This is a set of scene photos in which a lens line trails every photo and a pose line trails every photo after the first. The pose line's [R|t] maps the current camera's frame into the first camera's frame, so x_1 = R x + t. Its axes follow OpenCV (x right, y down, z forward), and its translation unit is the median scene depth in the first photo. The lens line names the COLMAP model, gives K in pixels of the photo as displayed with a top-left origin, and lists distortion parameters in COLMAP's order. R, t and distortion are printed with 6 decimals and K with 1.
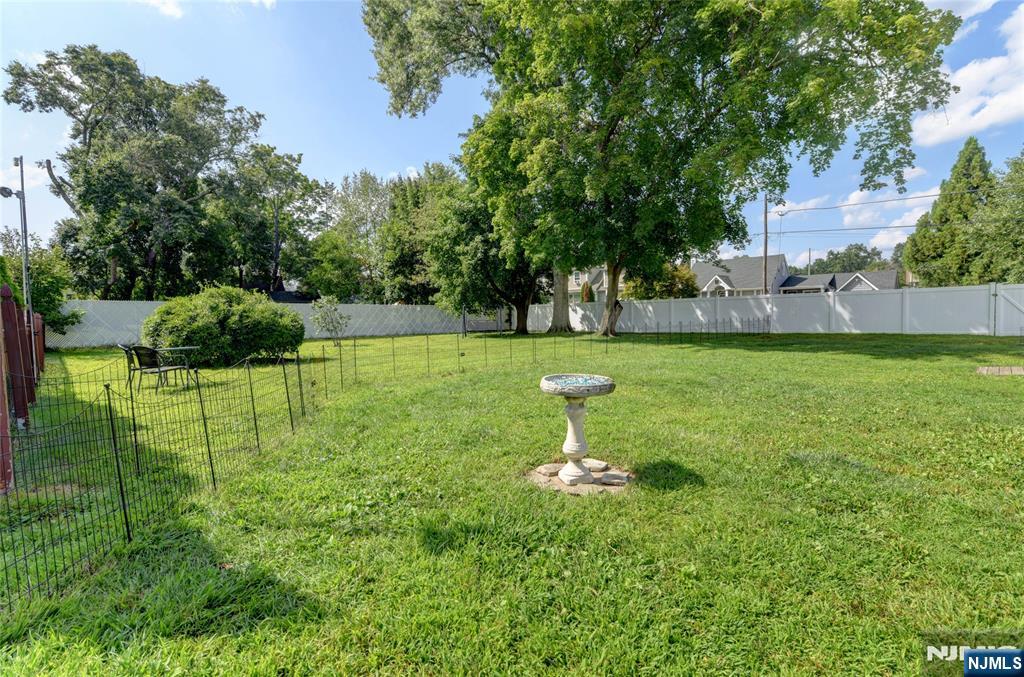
lens RADIAL K [[468.8, 0, 513.4], [0, 468.8, 340.2], [0, 0, 1]] dist [-0.009605, -0.000175]
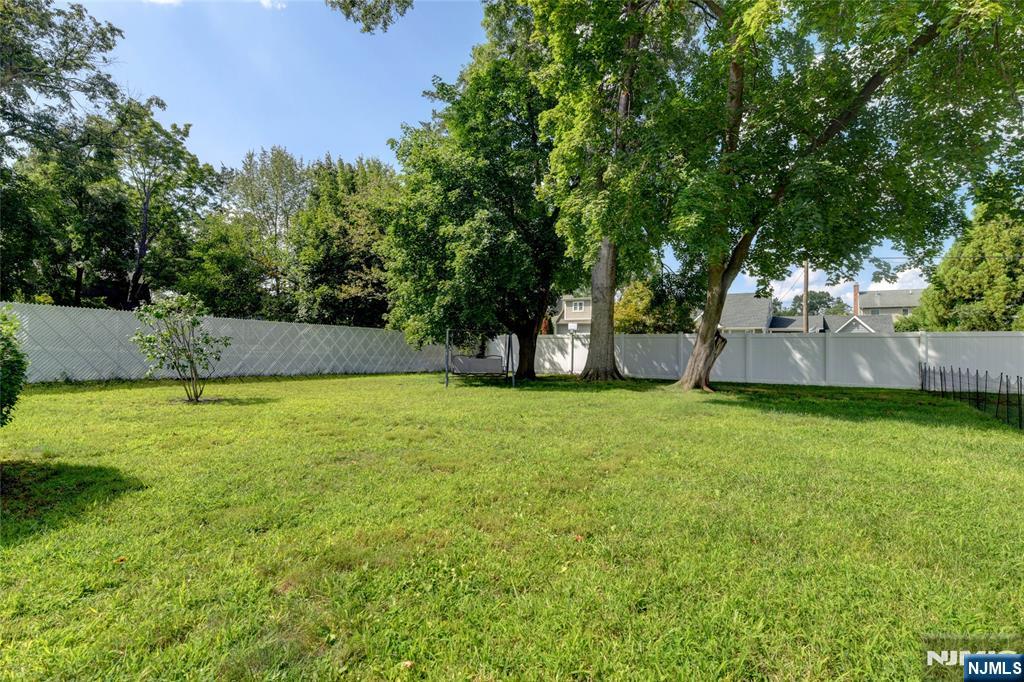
lens RADIAL K [[468.8, 0, 512.5], [0, 468.8, 337.3], [0, 0, 1]] dist [-0.009605, -0.000175]
pose [[0.983513, 0.040651, 0.176208, -0.093045], [-0.026309, 0.996204, -0.082980, -0.013022], [-0.178913, 0.076976, 0.980849, 0.303639]]
